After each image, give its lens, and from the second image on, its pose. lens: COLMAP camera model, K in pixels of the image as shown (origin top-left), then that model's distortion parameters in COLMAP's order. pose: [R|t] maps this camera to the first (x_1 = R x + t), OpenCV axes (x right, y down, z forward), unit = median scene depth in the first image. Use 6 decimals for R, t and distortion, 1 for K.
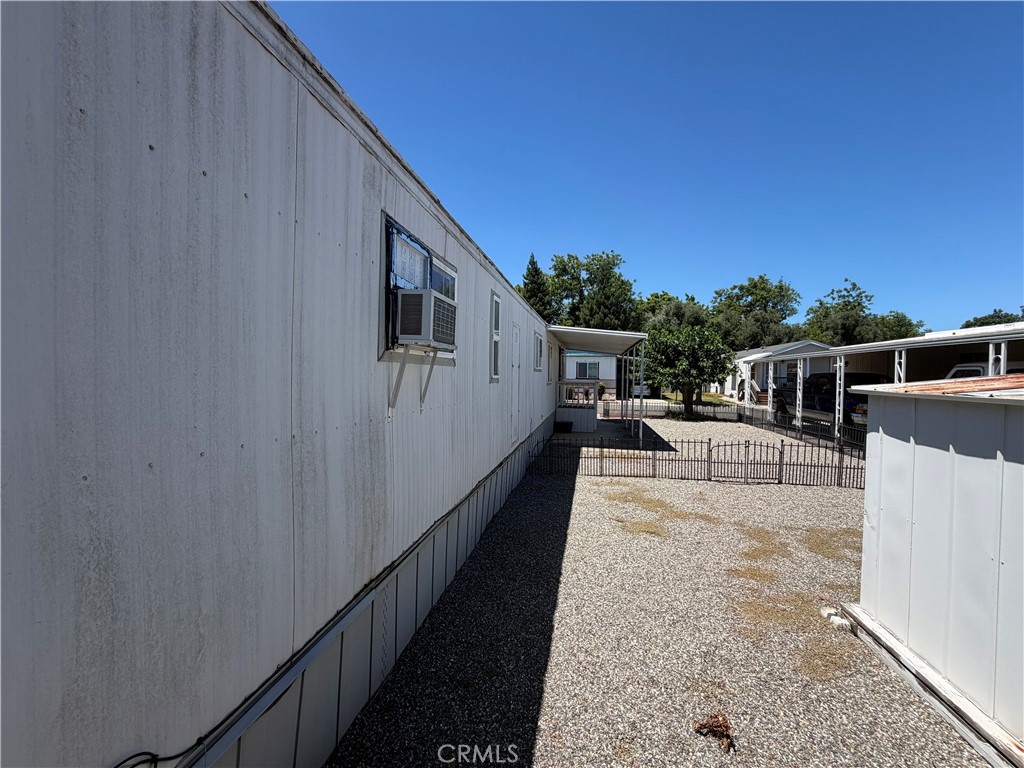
lens RADIAL K [[409.0, 0, 508.3], [0, 409.0, 384.5], [0, 0, 1]] dist [0.000391, 0.000086]
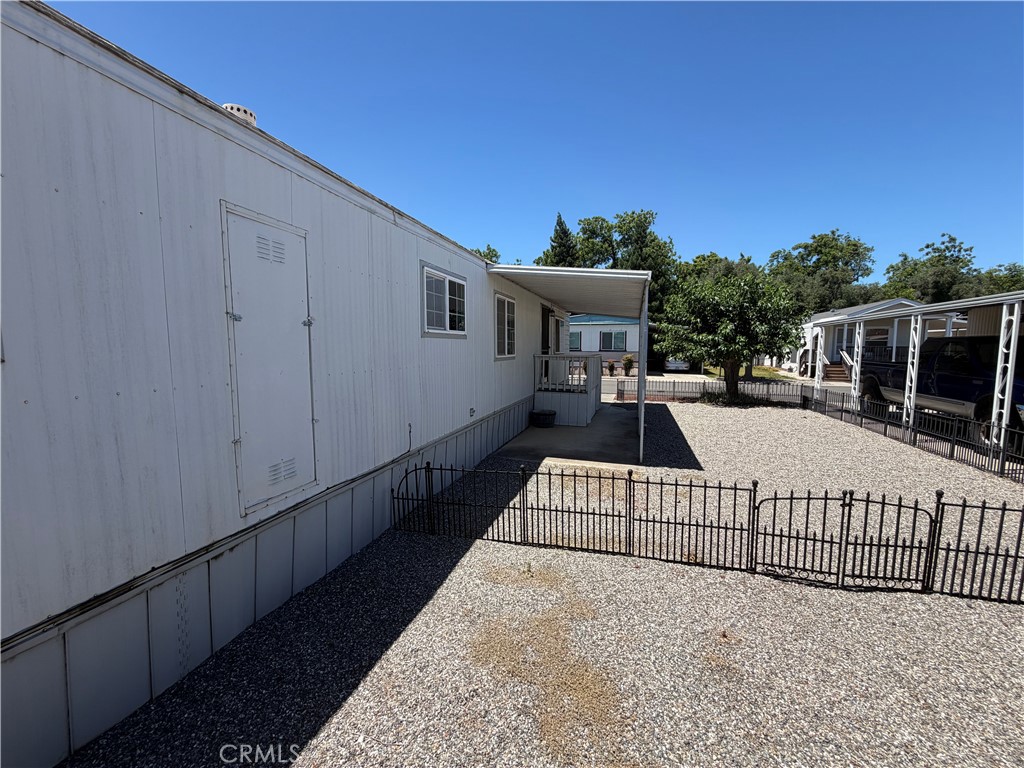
lens RADIAL K [[409.0, 0, 508.3], [0, 409.0, 384.5], [0, 0, 1]] dist [0.000391, 0.000086]
pose [[0.994981, -0.002660, -0.100032, 0.106260], [0.009082, 0.997921, 0.063804, -0.001054], [0.099654, -0.064392, 0.992936, 0.211610]]
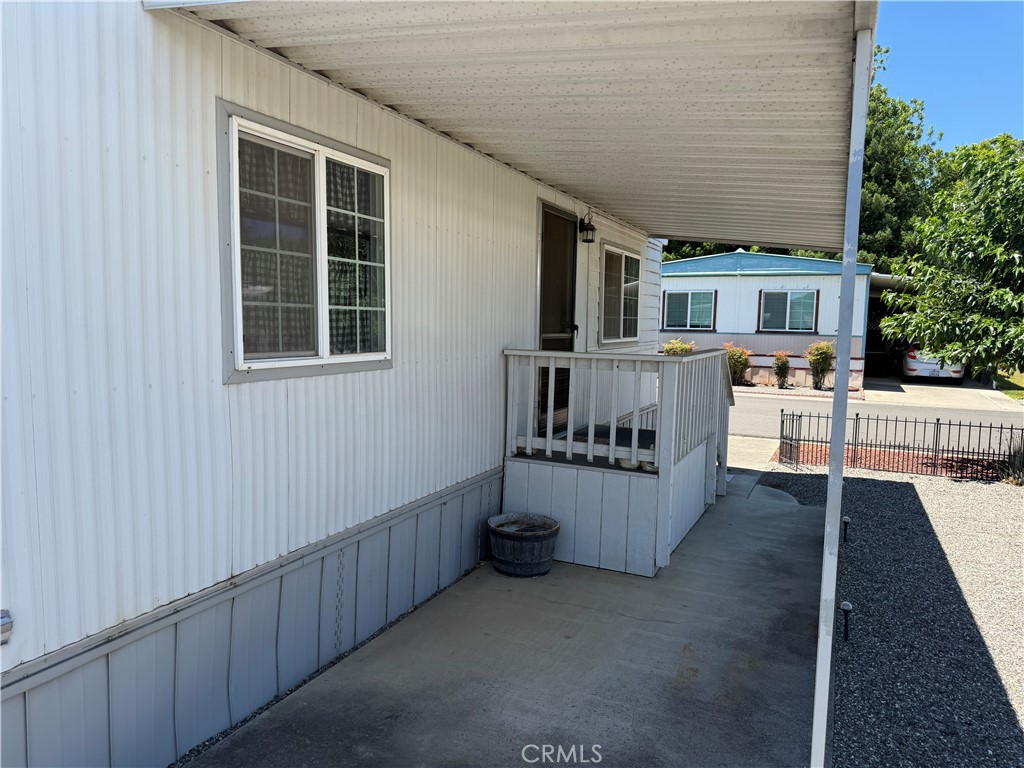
lens RADIAL K [[727.3, 0, 512.0], [0, 727.3, 384.0], [0, 0, 1]] dist [0.003466, 0.001014]
pose [[0.974441, 0.023828, -0.223376, 0.160338], [-0.010234, 0.998035, 0.061817, -0.009620], [0.224410, -0.057951, 0.972770, 0.436765]]
